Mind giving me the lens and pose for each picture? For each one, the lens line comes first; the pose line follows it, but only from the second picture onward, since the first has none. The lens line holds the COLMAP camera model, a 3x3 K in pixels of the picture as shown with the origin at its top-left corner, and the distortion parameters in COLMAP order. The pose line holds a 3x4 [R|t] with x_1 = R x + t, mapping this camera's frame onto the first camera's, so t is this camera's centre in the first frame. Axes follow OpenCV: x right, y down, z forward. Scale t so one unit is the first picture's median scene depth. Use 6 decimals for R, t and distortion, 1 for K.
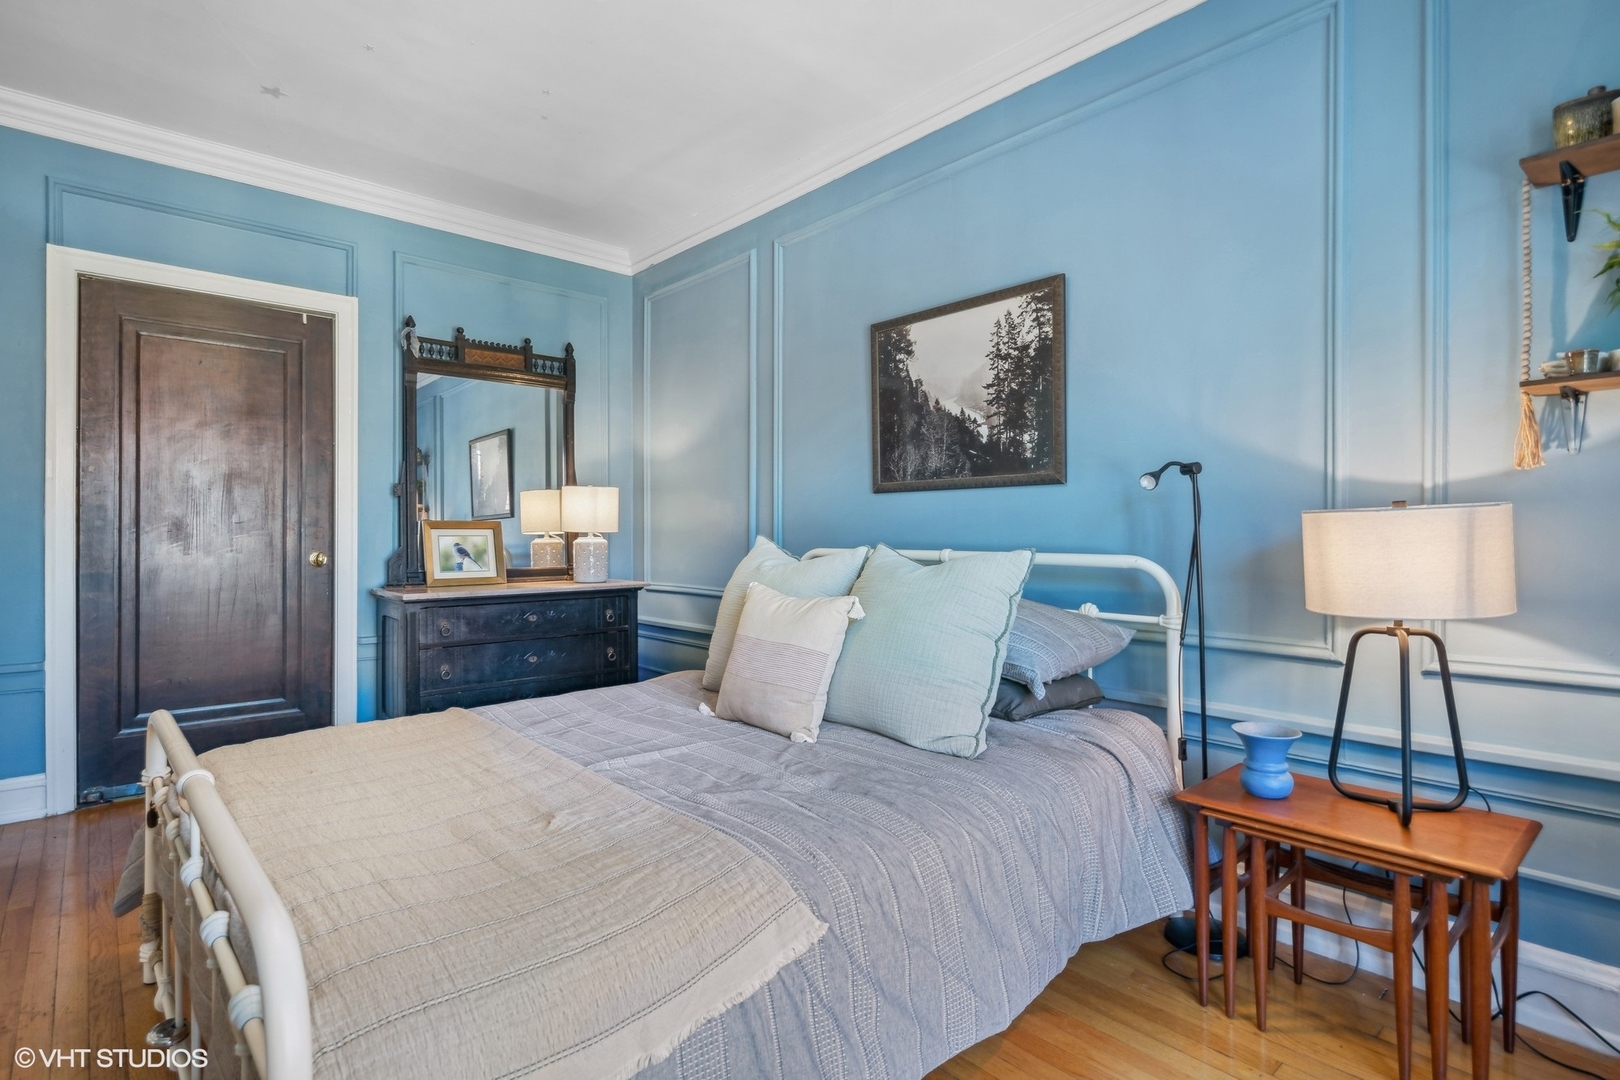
lens RADIAL K [[813.8, 0, 810.0], [0, 813.8, 540.0], [0, 0, 1]] dist [0.005828, 0.000867]
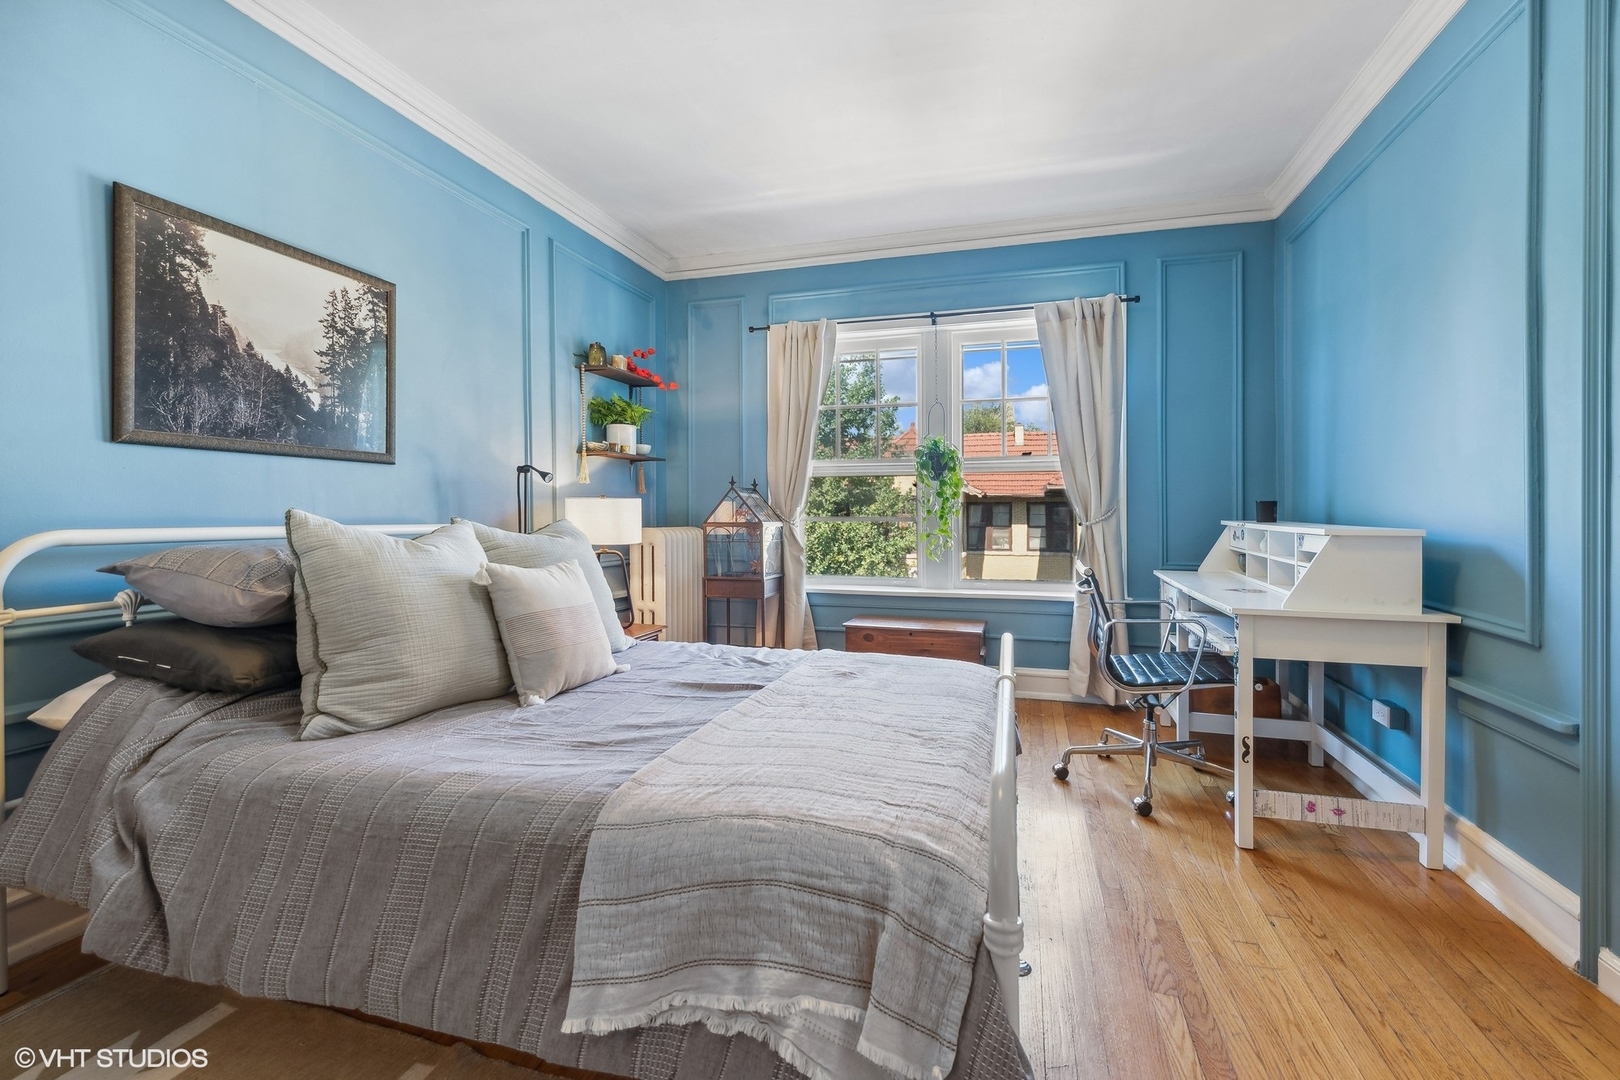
lens RADIAL K [[691.1, 0, 812.5], [0, 691.1, 520.7], [0, 0, 1]] dist [-0.001856, -0.000472]
pose [[-0.524725, -0.008849, 0.851226, -0.778910], [0.004965, 0.999897, 0.013455, 0.000112], [-0.851257, 0.011286, -0.524627, 0.936278]]
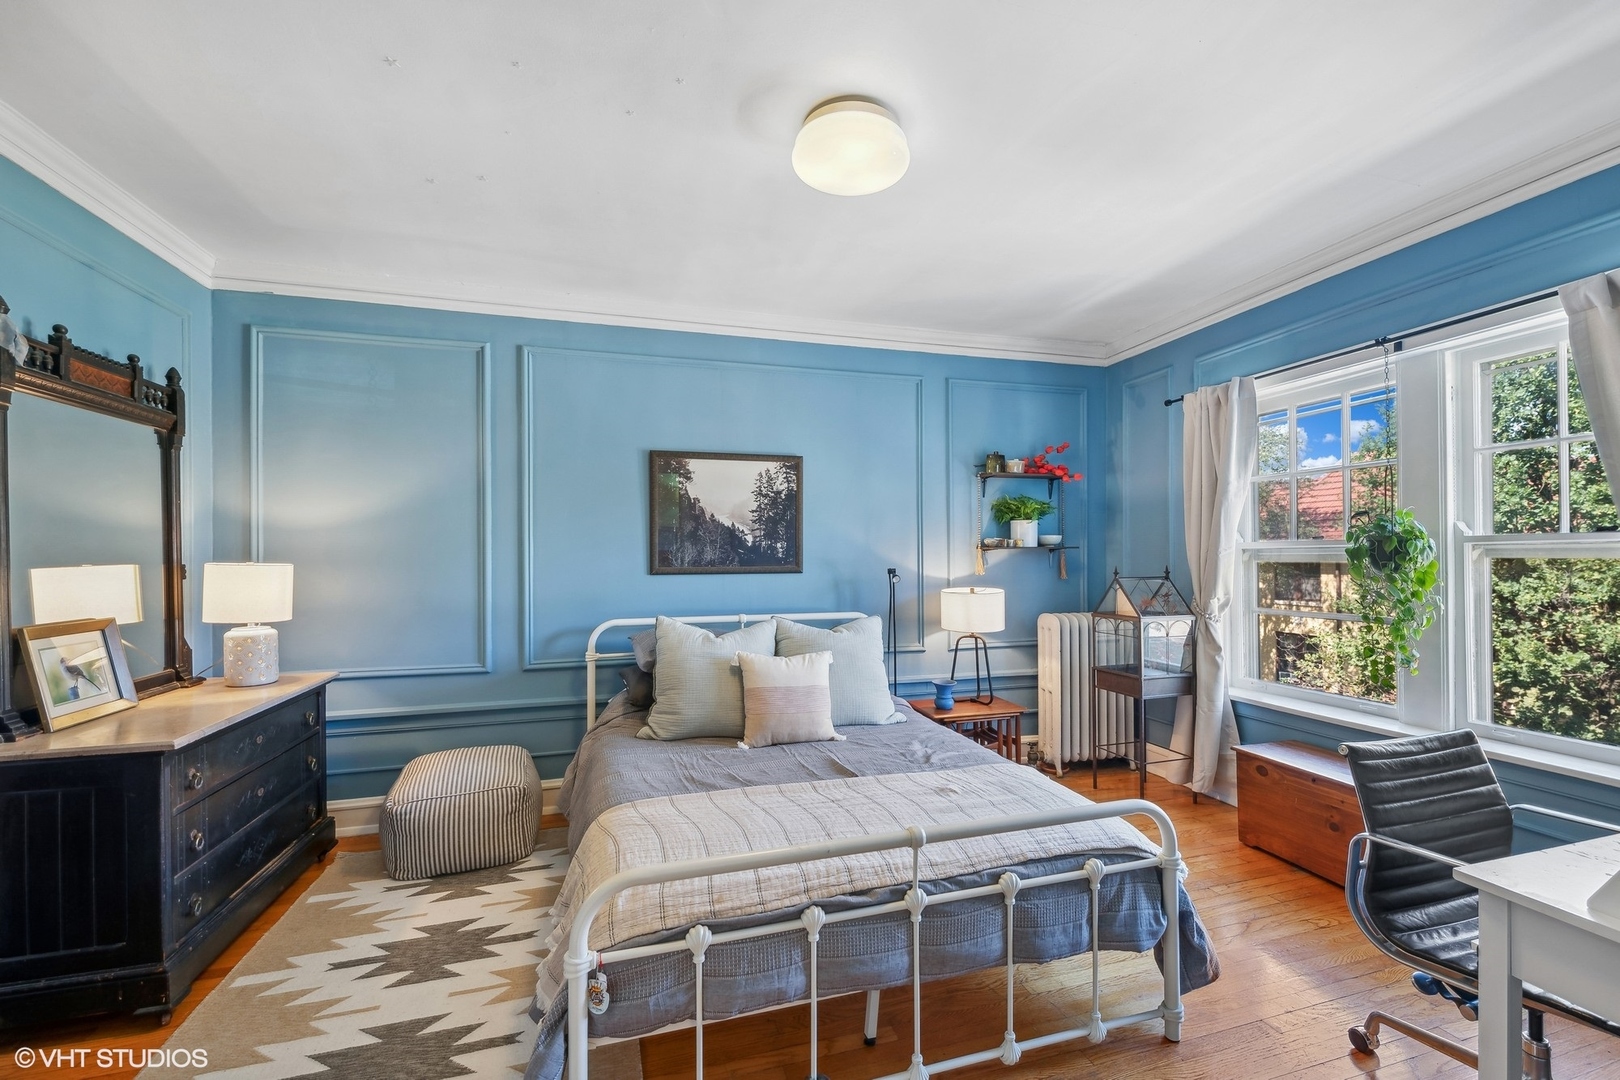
lens RADIAL K [[670.4, 0, 842.9], [0, 670.4, 552.3], [0, 0, 1]] dist [0.015171, -0.000439]
pose [[0.410325, 0.003206, 0.911934, -0.923583], [0.010001, 0.999918, -0.008015, -0.094898], [-0.911885, 0.012409, 0.410259, 0.290536]]
